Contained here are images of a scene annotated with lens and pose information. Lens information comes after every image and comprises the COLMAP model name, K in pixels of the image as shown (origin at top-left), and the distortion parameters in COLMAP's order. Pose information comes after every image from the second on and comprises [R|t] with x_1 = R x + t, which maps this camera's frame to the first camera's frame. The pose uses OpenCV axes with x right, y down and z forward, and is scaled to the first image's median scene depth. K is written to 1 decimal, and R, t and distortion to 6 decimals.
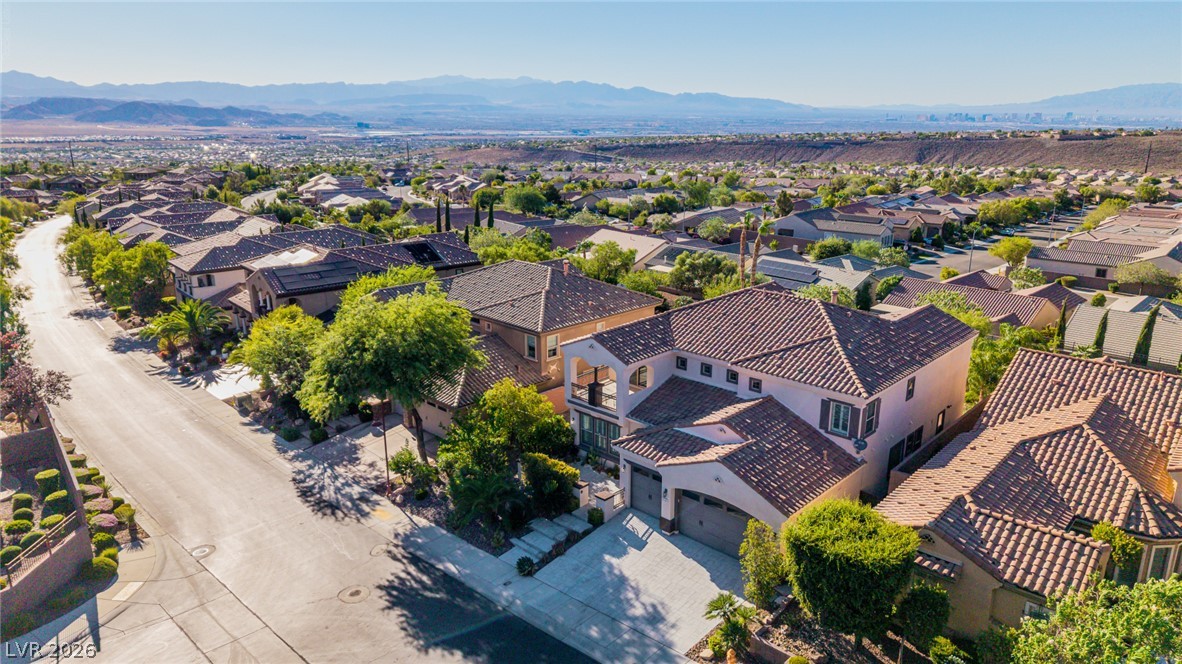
lens RADIAL K [[793.2, 0, 591.0], [0, 793.2, 332.0], [0, 0, 1]] dist [-0.002231, -0.000750]
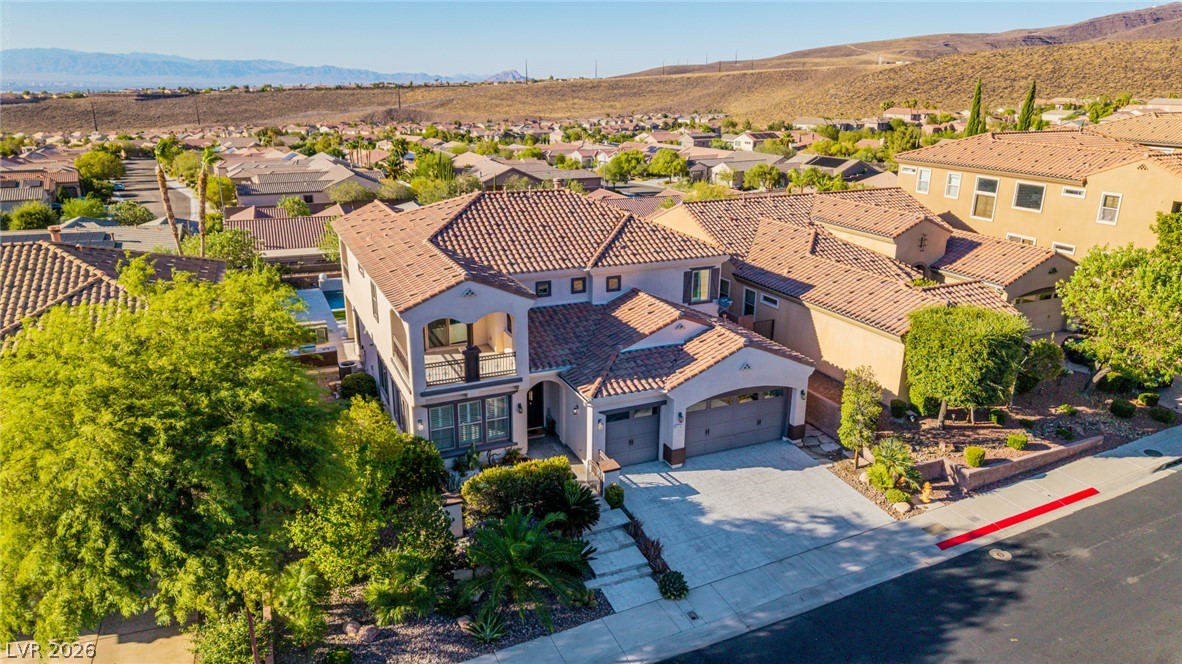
lens RADIAL K [[789.2, 0, 591.0], [0, 789.2, 332.0], [0, 0, 1]] dist [0.047246, -0.055576]
pose [[0.379118, -0.276041, 0.883216, -0.576734], [0.242559, 0.950740, 0.193027, -0.056525], [-0.892992, 0.141052, 0.427399, 0.643084]]
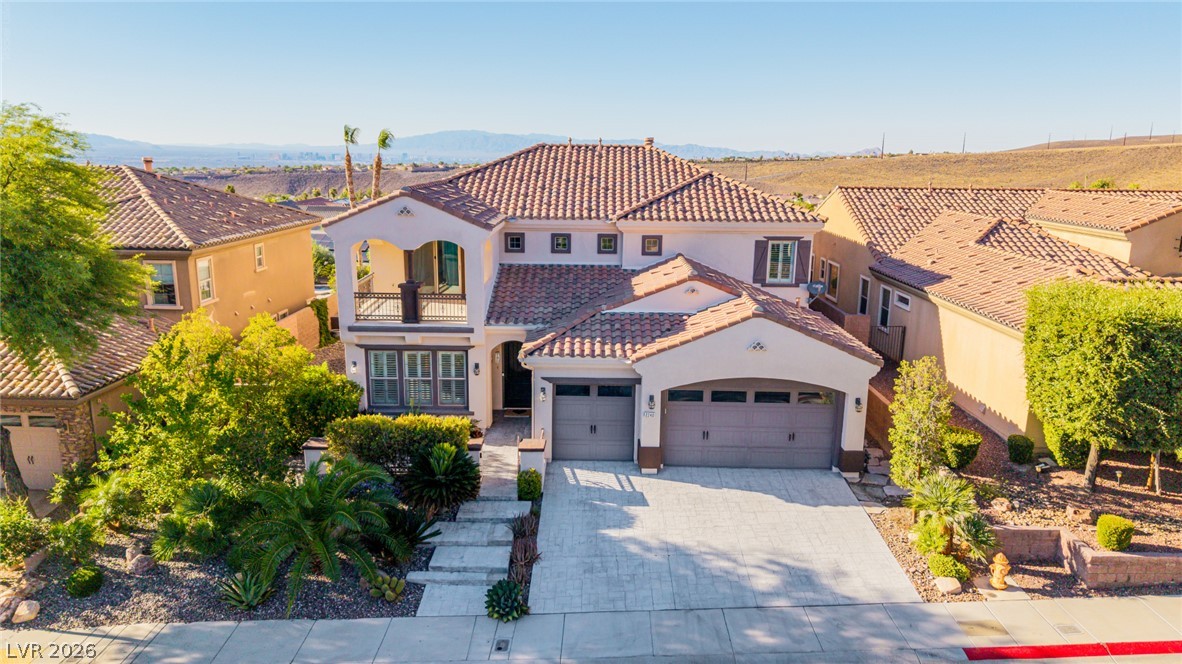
lens RADIAL K [[800.0, 0, 591.0], [0, 800.0, 332.0], [0, 0, 1]] dist [0.021077, -0.018956]
pose [[0.728541, -0.137342, 0.671092, -0.306290], [0.171480, 0.985067, 0.015439, 0.118844], [-0.663191, 0.103831, 0.741213, 0.512181]]
